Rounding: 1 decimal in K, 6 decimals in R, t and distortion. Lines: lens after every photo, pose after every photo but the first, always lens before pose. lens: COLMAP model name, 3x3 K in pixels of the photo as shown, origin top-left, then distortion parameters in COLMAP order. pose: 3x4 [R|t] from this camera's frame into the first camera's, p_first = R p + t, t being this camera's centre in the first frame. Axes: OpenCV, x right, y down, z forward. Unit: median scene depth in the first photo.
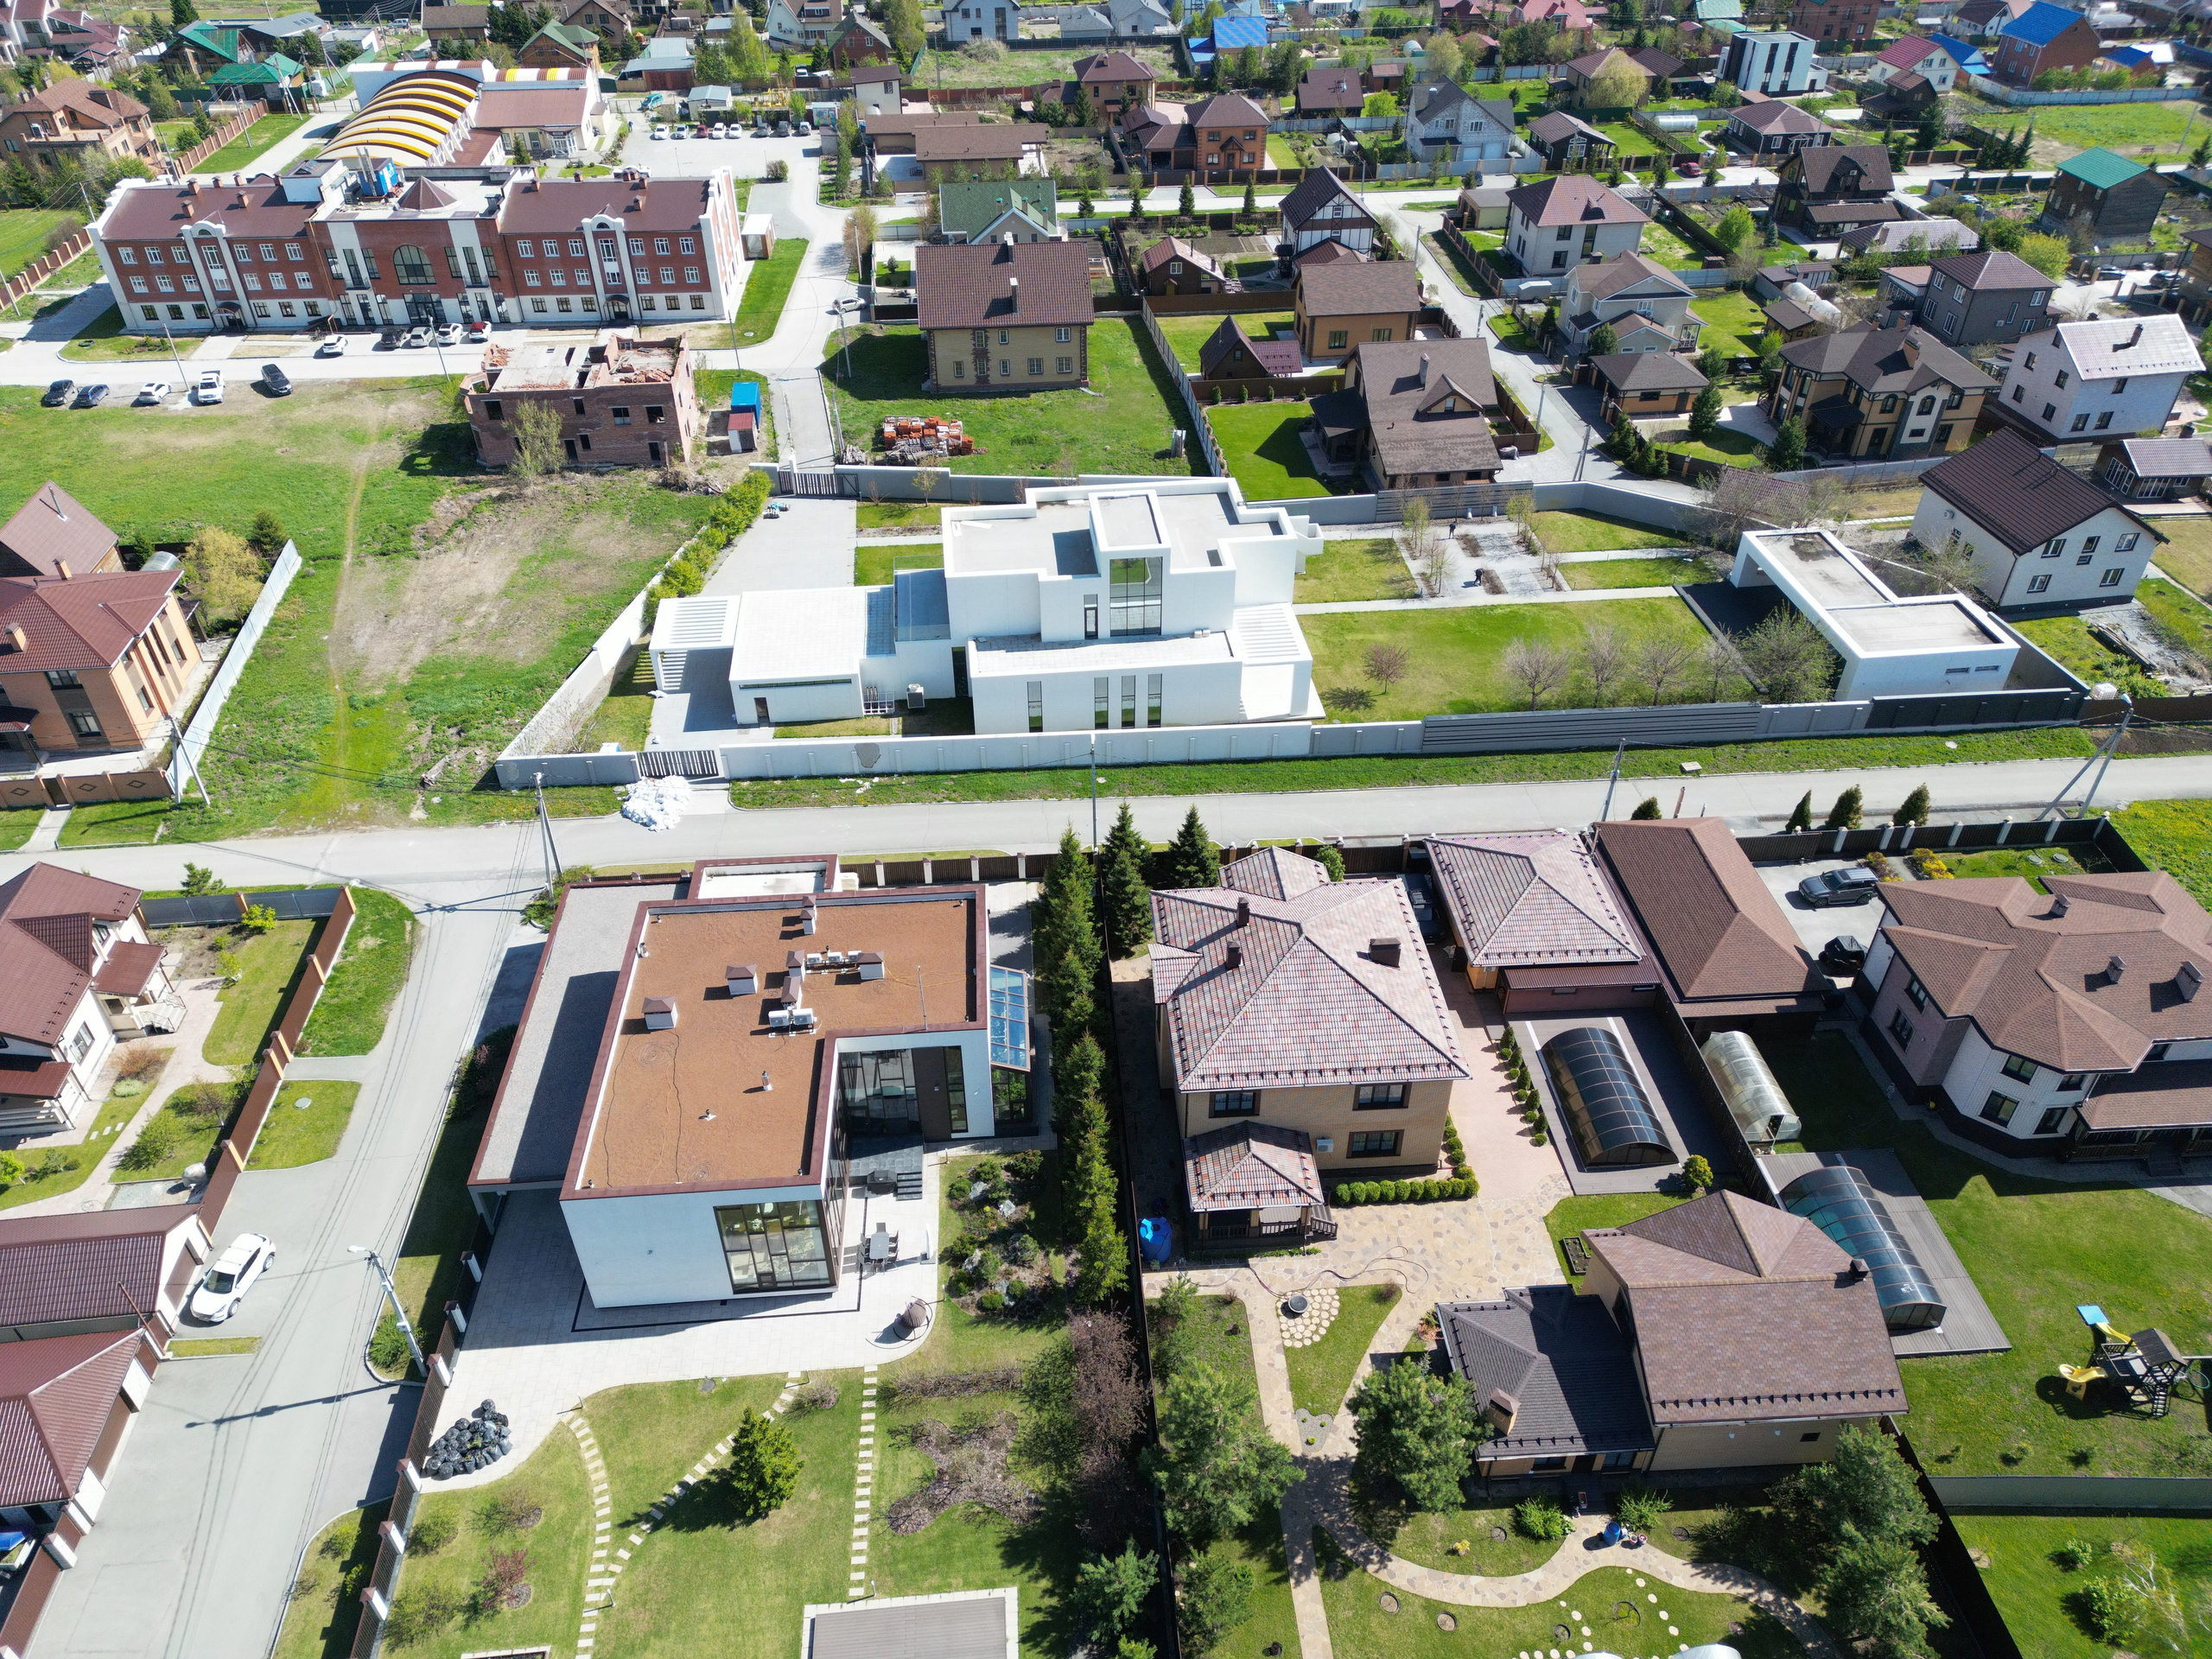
lens RADIAL K [[1540.7, 0, 1106.0], [0, 1540.7, 829.5], [0, 0, 1]] dist [0.085384, -0.082191]
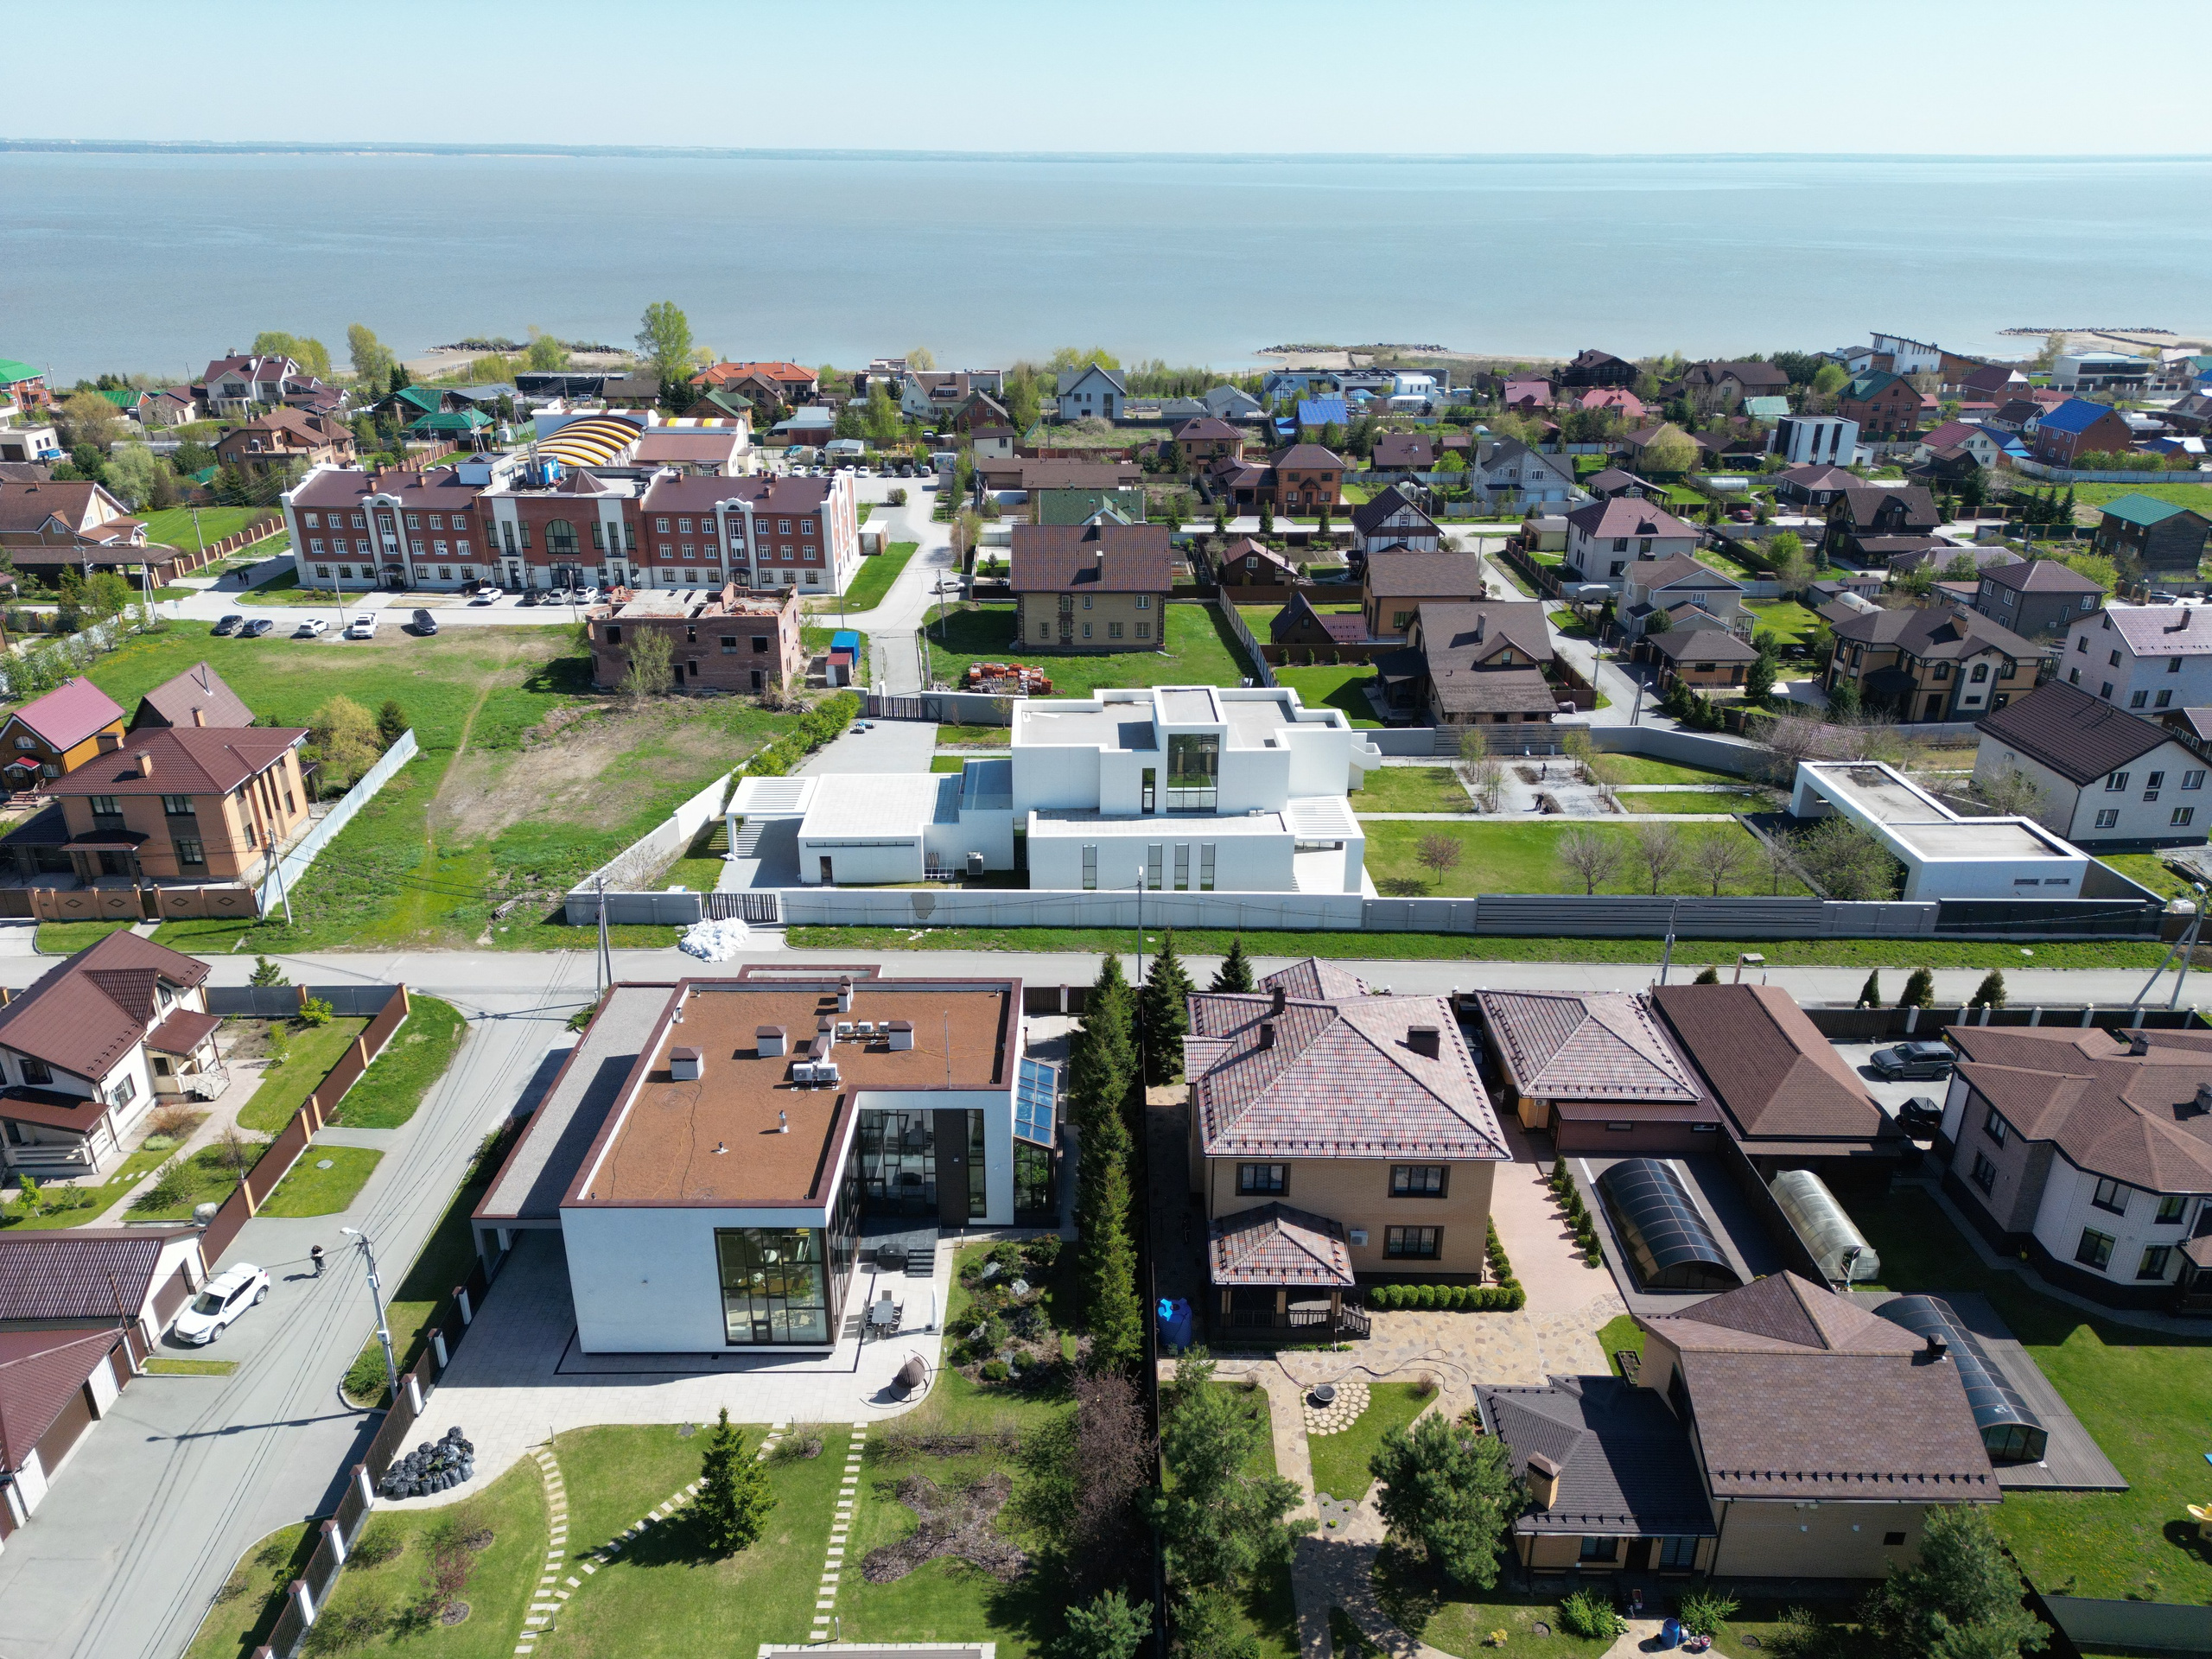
lens RADIAL K [[1540.7, 0, 1106.0], [0, 1540.7, 829.5], [0, 0, 1]] dist [0.085384, -0.082191]
pose [[0.997493, 0.037081, -0.060267, 0.025216], [-0.050962, 0.967339, -0.248311, 0.147289], [0.049092, 0.250760, 0.966804, 0.009695]]
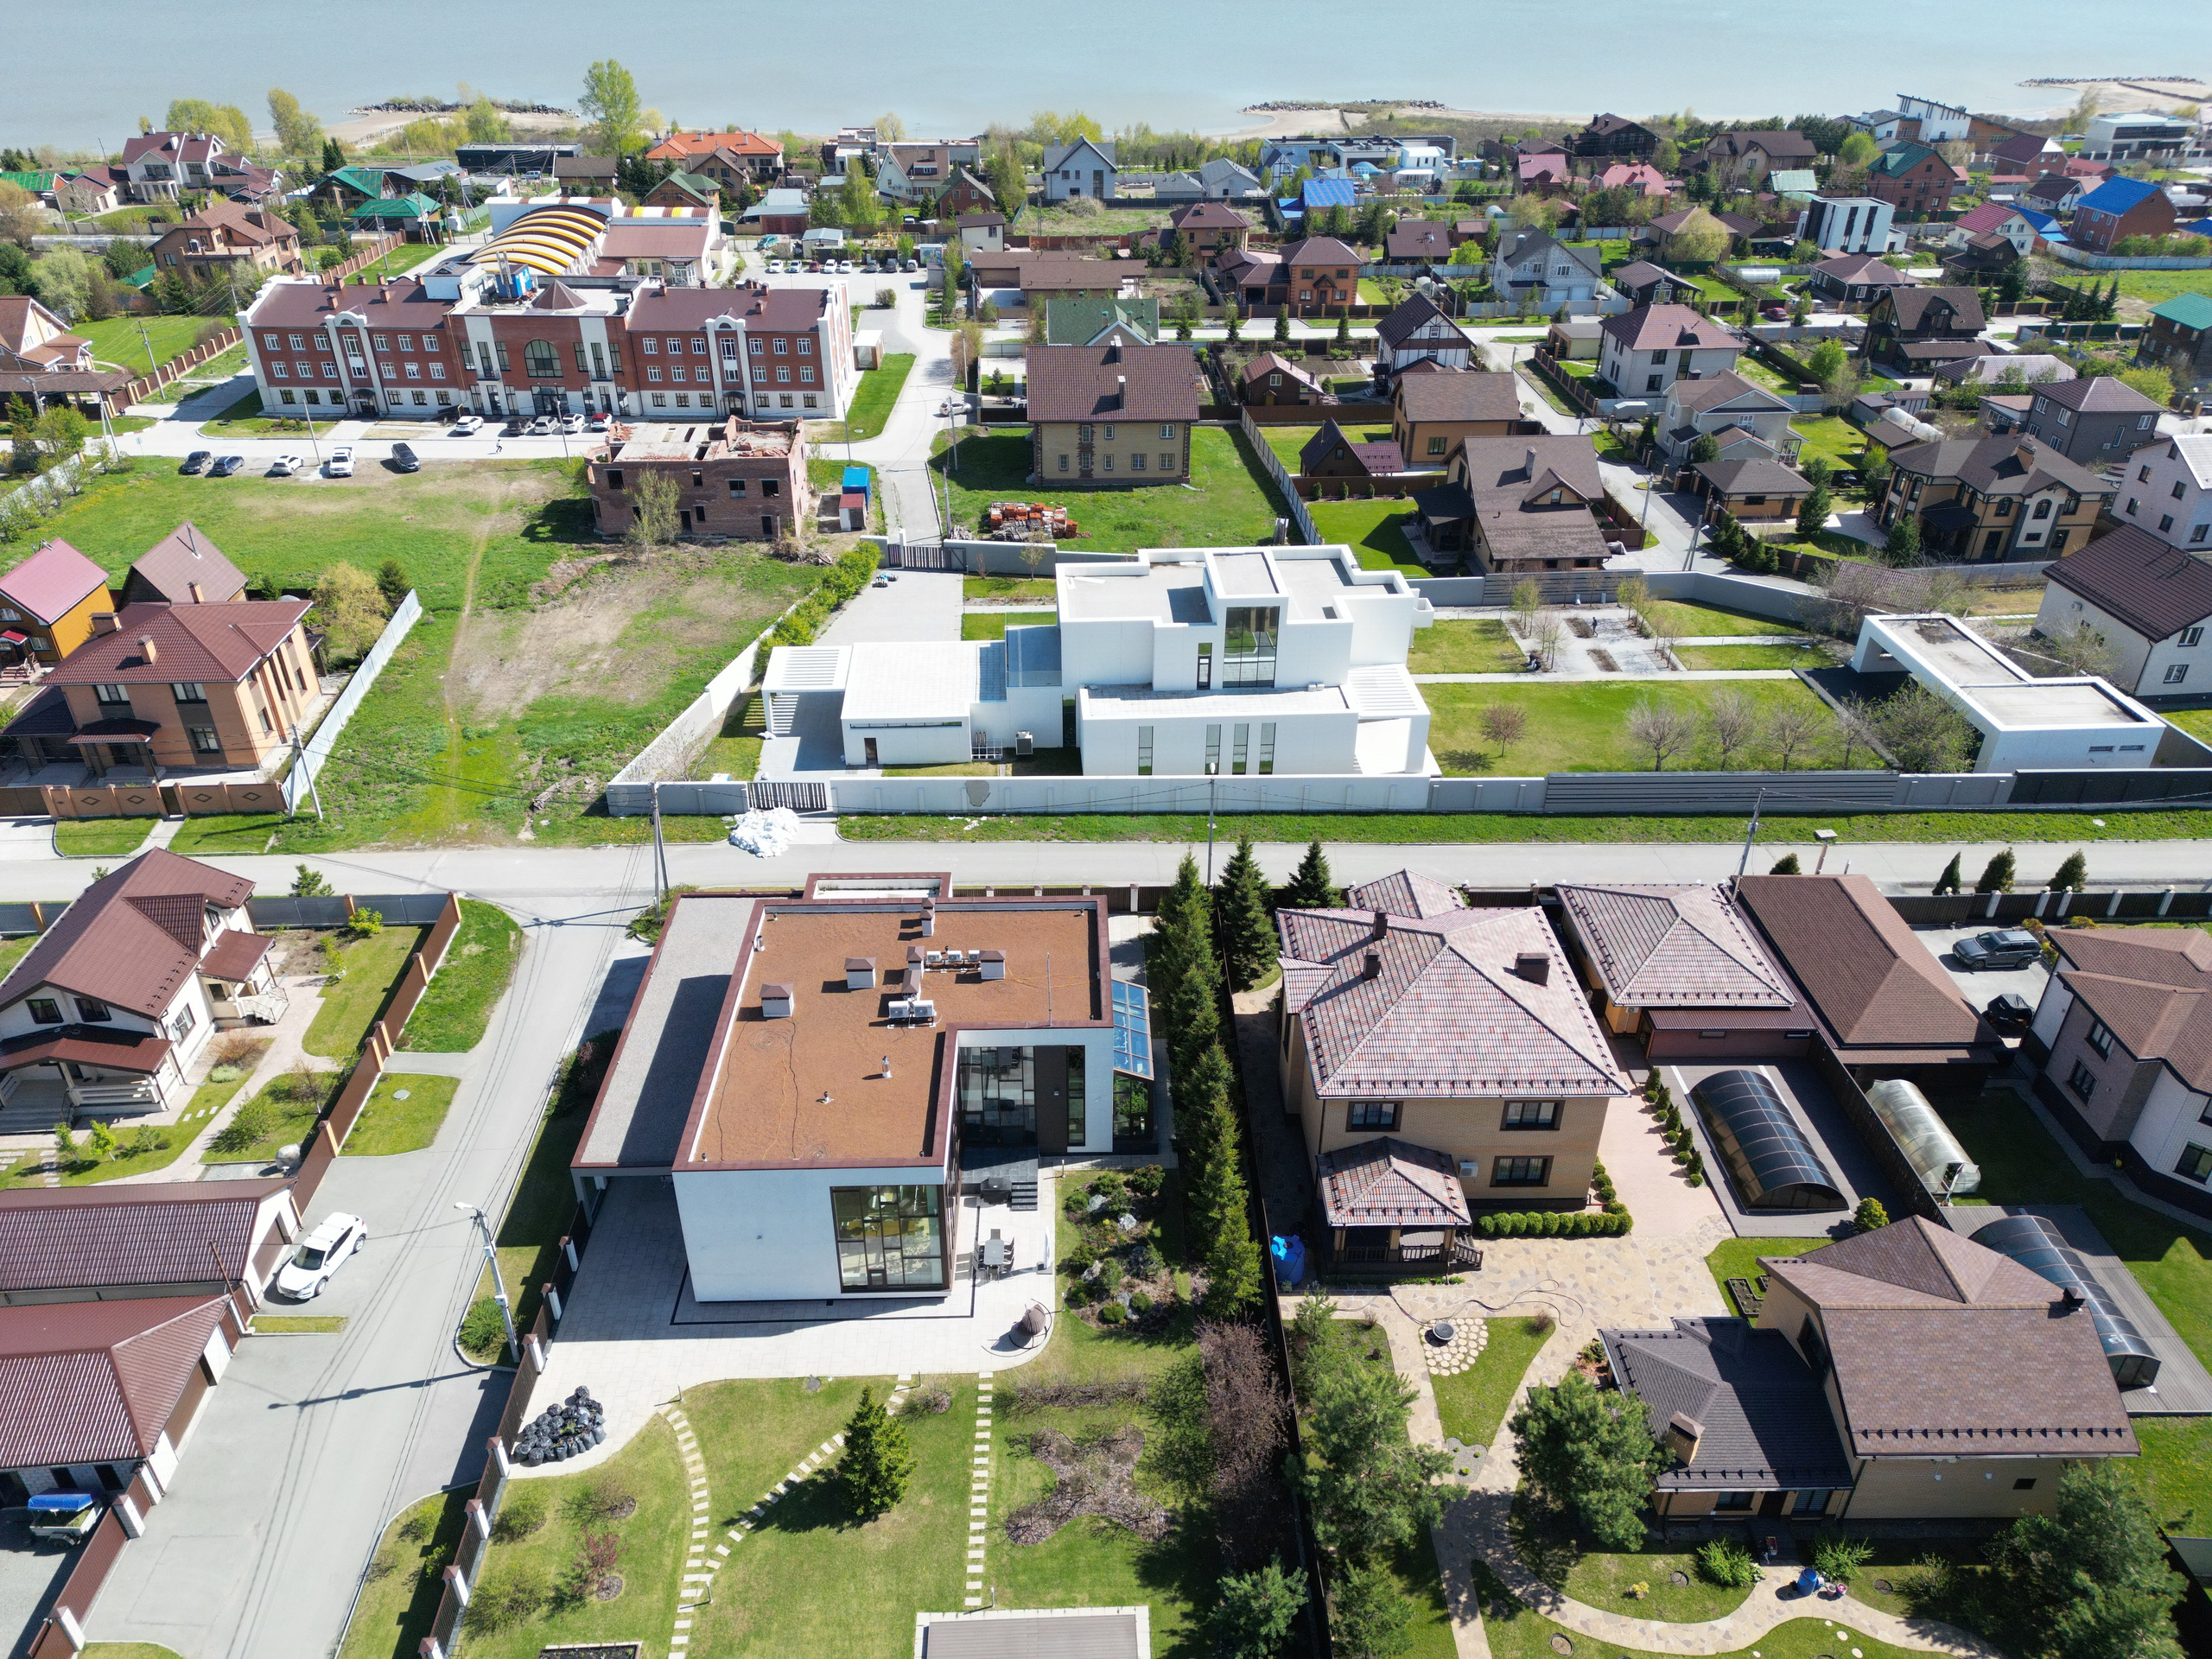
lens RADIAL K [[1540.7, 0, 1106.0], [0, 1540.7, 829.5], [0, 0, 1]] dist [0.085384, -0.082191]
pose [[0.998963, 0.031639, -0.032750, -0.038429], [-0.035041, 0.993408, -0.109144, 0.078618], [0.029081, 0.110179, 0.993486, 0.025193]]
